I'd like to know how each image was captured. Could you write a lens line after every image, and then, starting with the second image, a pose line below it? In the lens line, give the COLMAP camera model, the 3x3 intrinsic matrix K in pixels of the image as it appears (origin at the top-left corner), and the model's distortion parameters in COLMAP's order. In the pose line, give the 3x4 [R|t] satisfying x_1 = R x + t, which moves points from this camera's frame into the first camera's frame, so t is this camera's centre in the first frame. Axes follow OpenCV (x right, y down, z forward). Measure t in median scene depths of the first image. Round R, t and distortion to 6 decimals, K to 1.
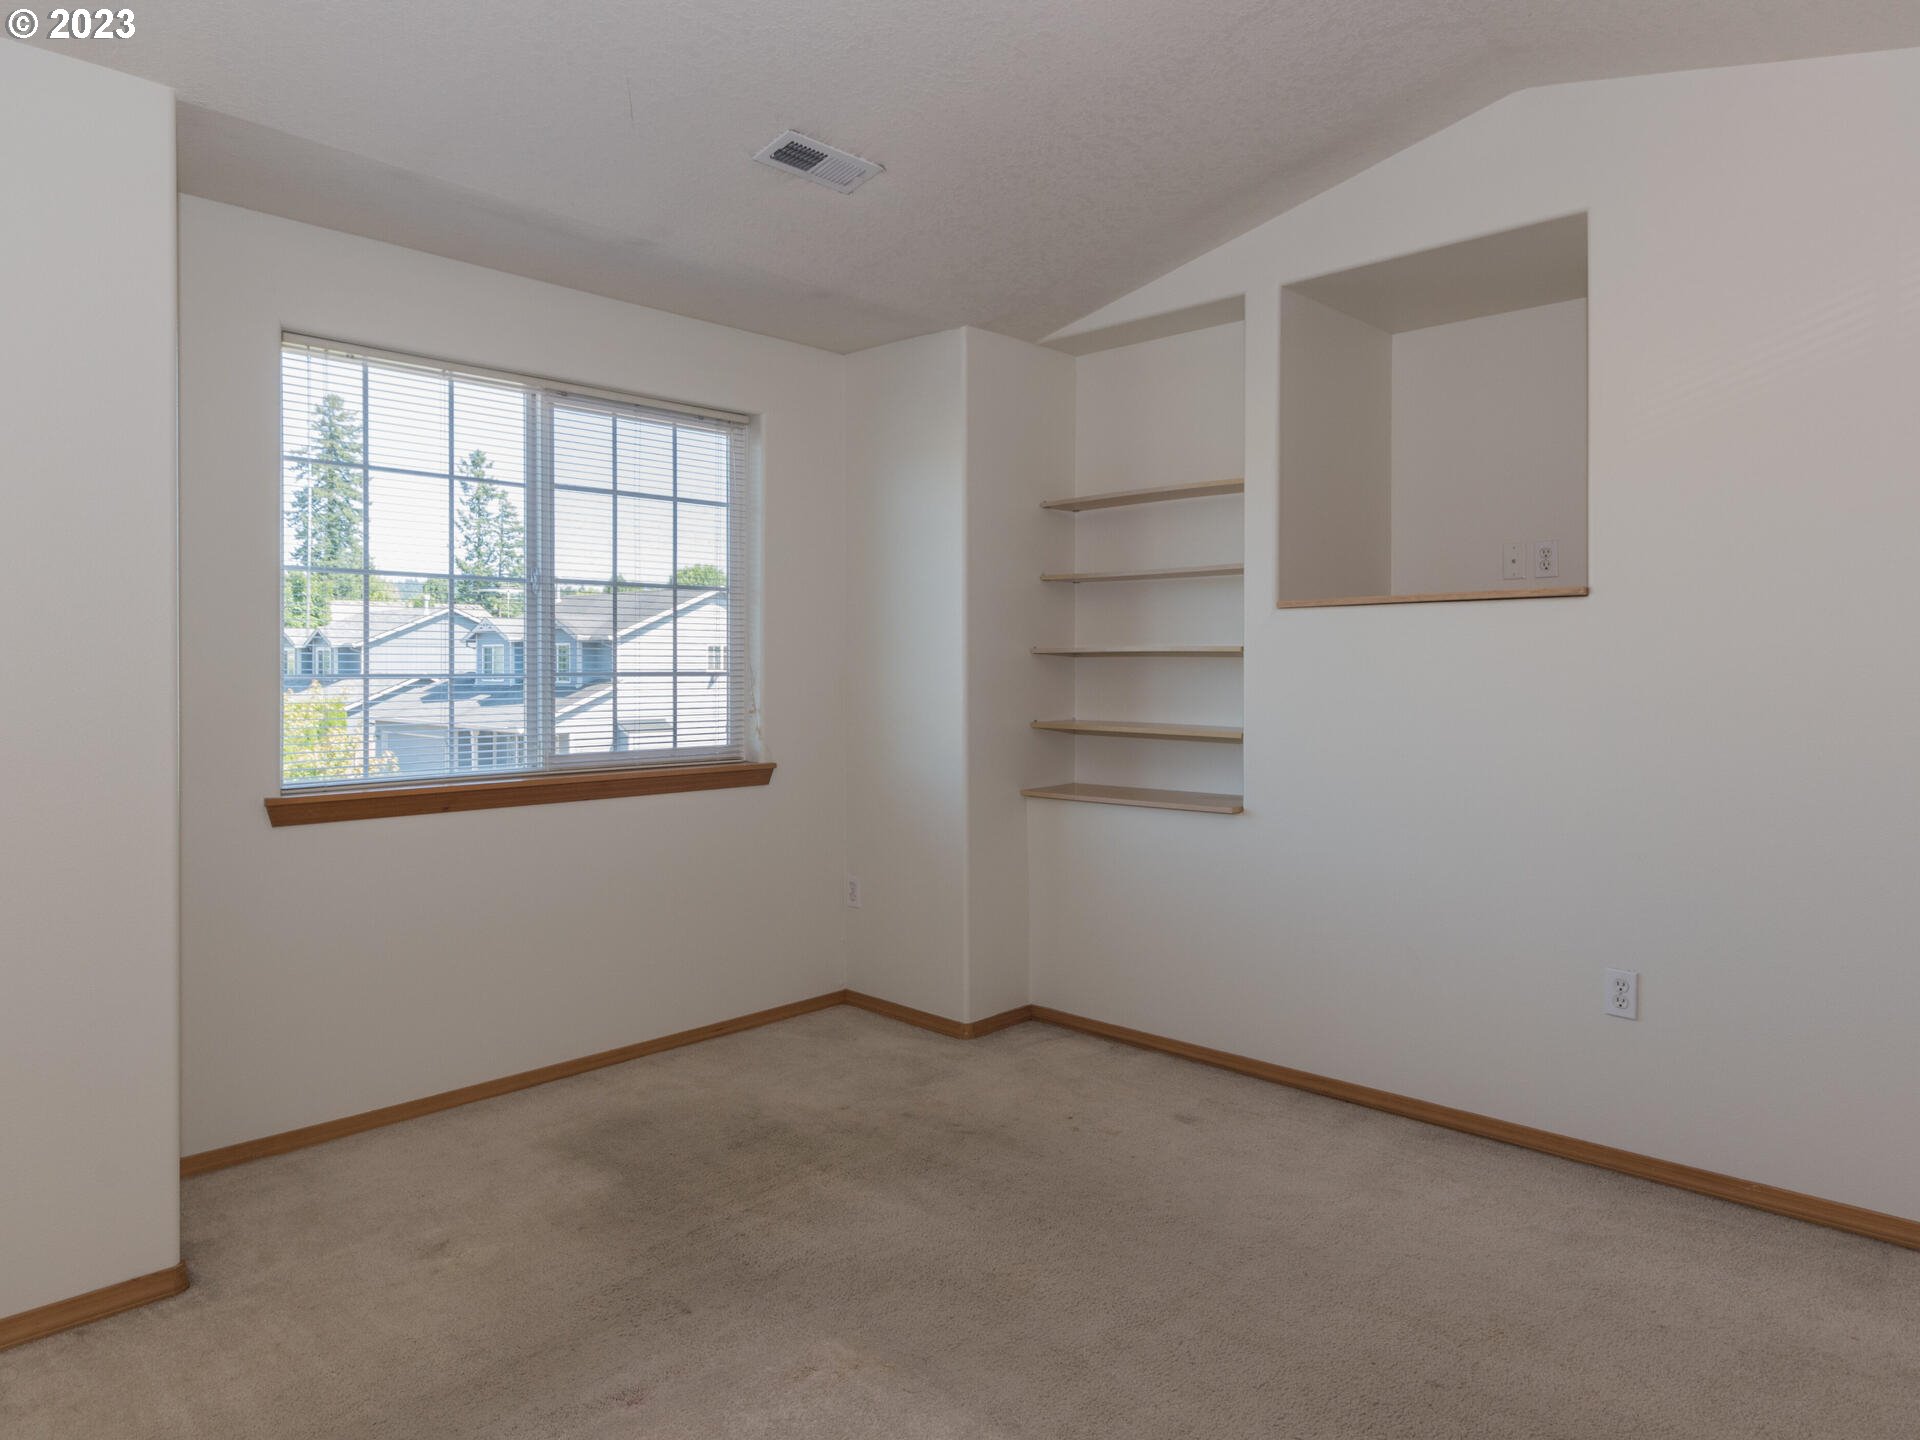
lens RADIAL K [[1259.2, 0, 959.0], [0, 1259.2, 685.7], [0, 0, 1]] dist [0.023346, -0.031354]
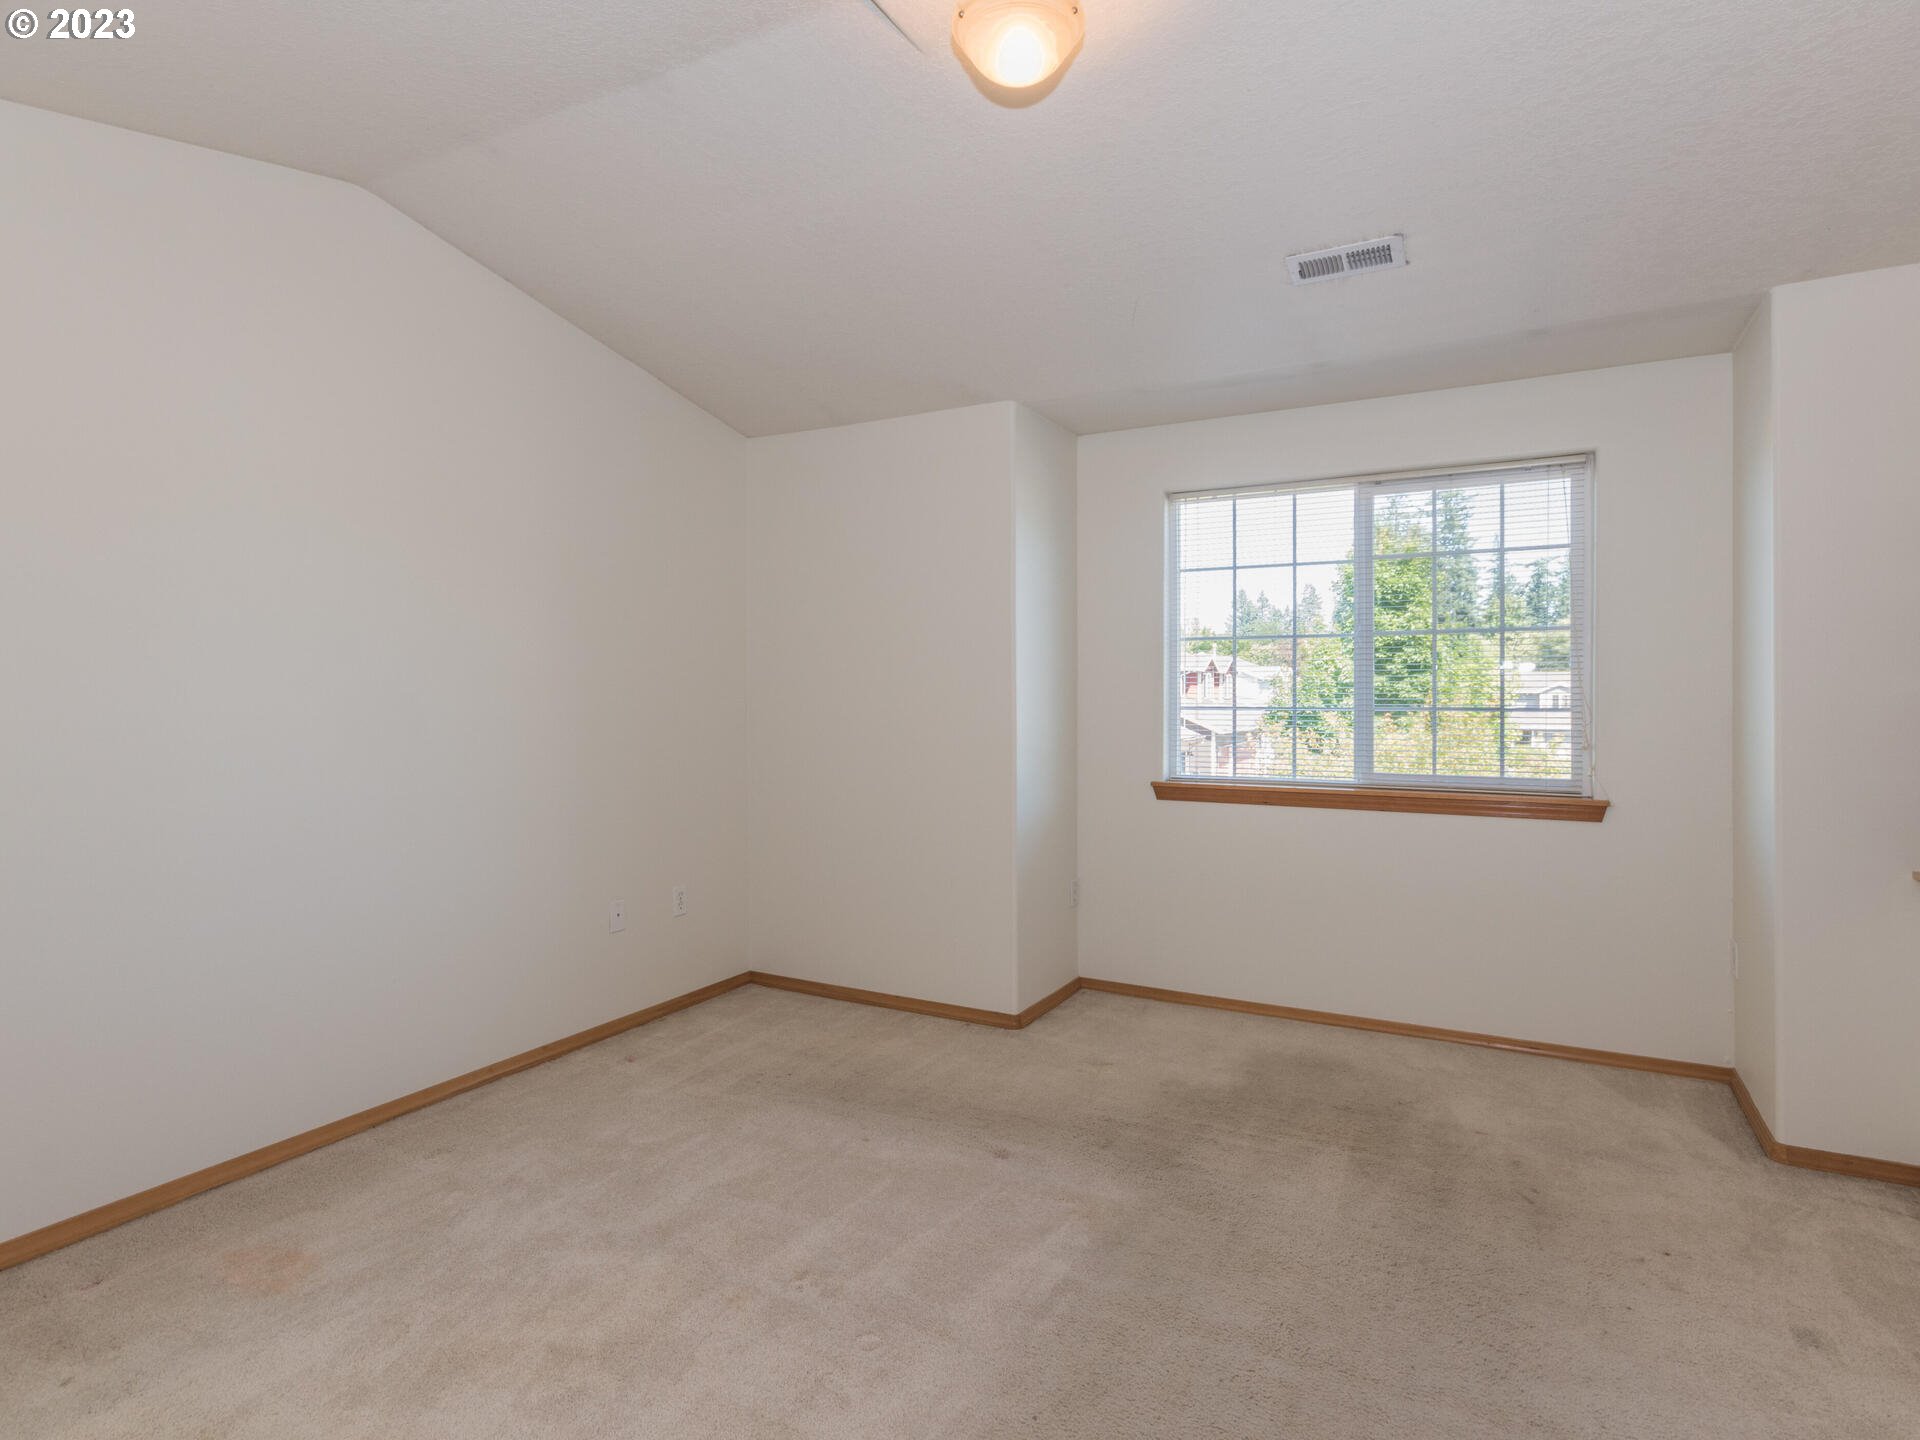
lens RADIAL K [[1025.1, 0, 960.0], [0, 1025.1, 720.0], [0, 0, 1]] dist [0.000313, 0.000477]
pose [[0.246360, 0.023614, -0.968891, 0.548649], [-0.015455, 0.999672, 0.020435, -0.011593], [0.969055, 0.009940, 0.246644, 0.340985]]
